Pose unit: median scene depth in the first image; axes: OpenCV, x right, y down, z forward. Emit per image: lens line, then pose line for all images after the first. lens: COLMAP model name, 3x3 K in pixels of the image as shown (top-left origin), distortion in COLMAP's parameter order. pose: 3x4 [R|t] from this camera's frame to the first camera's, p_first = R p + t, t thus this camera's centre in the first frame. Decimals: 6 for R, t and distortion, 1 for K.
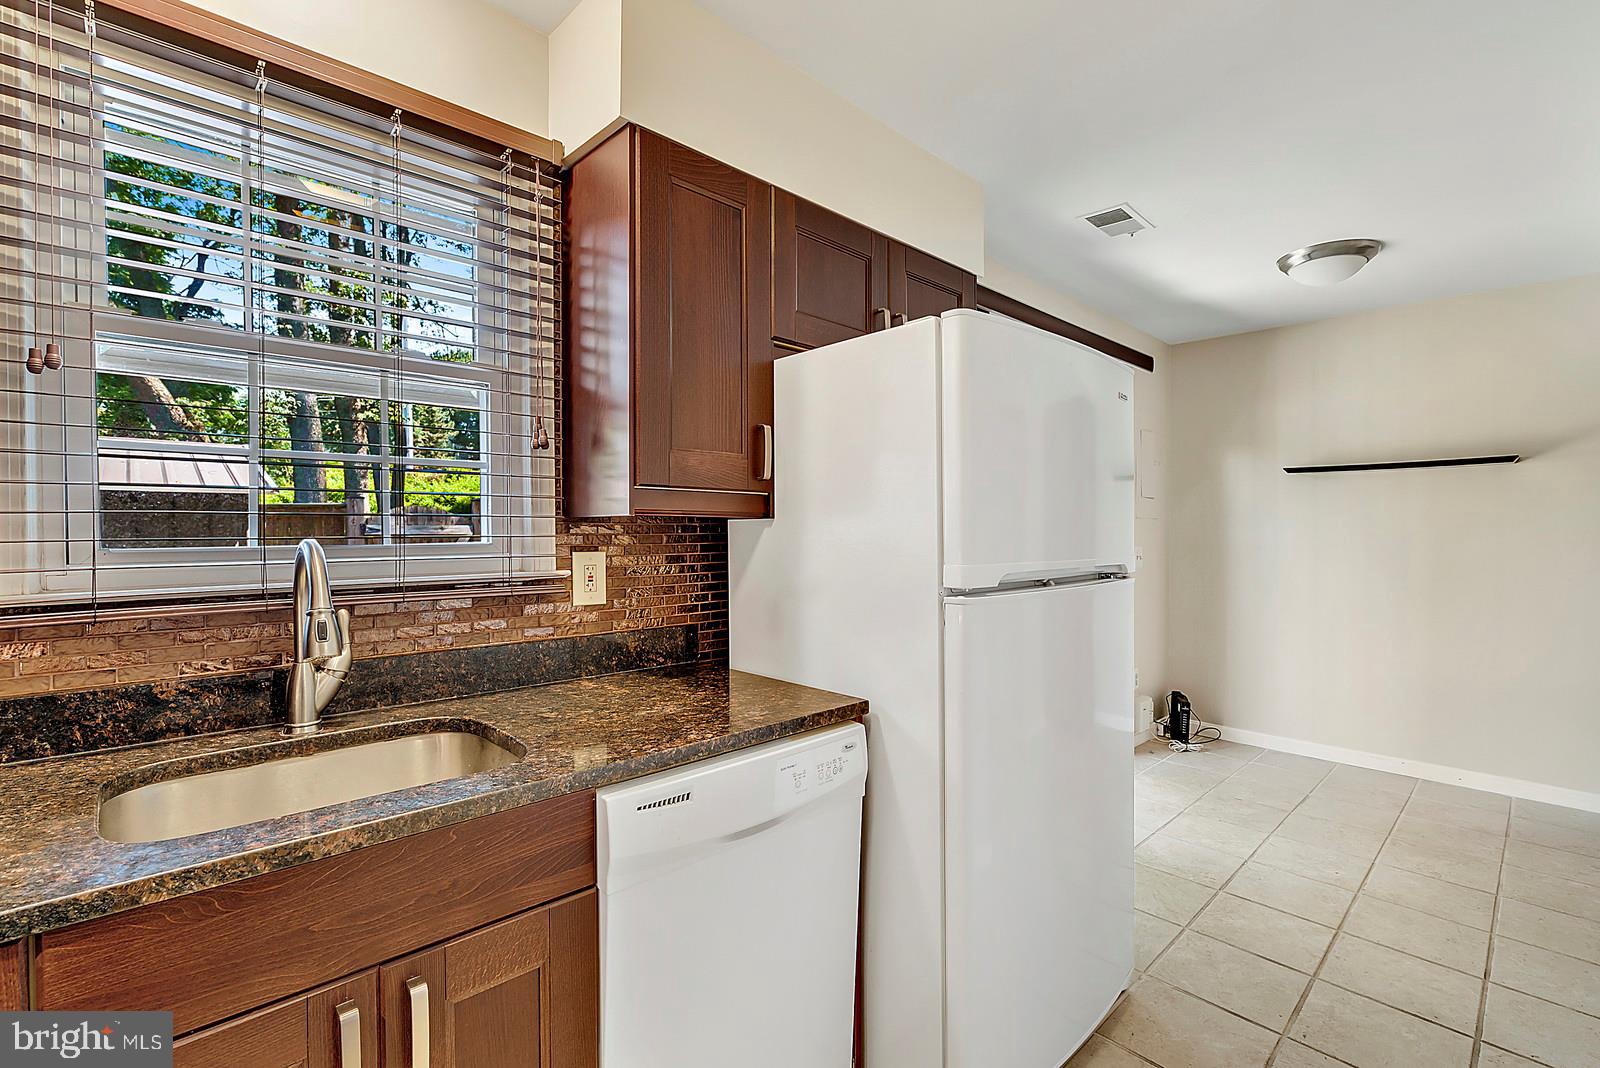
lens RADIAL K [[711.9, 0, 784.2], [0, 711.9, 526.2], [0, 0, 1]] dist [0.000992, -0.000016]
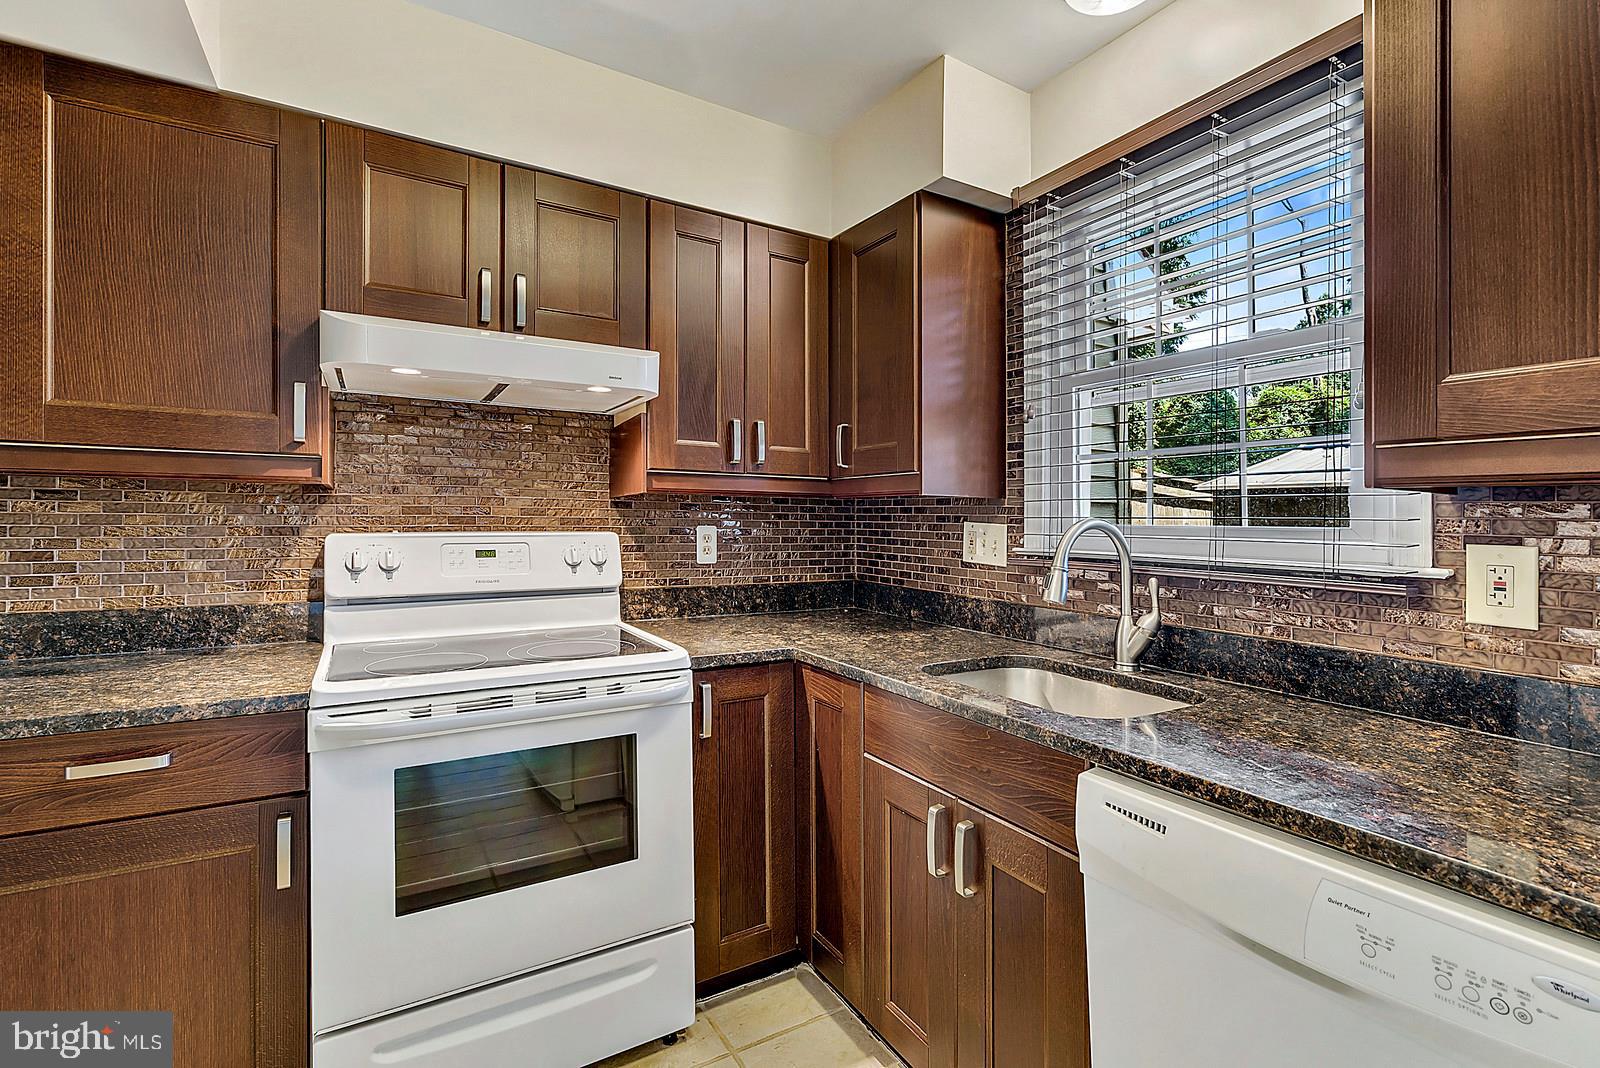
lens RADIAL K [[711.9, 0, 784.2], [0, 711.9, 526.2], [0, 0, 1]] dist [0.000992, -0.000016]
pose [[-0.221495, 0.013728, -0.975065, 0.546642], [-0.001365, 0.999896, 0.014388, 0.010750], [0.975161, 0.004518, -0.221453, 0.536760]]
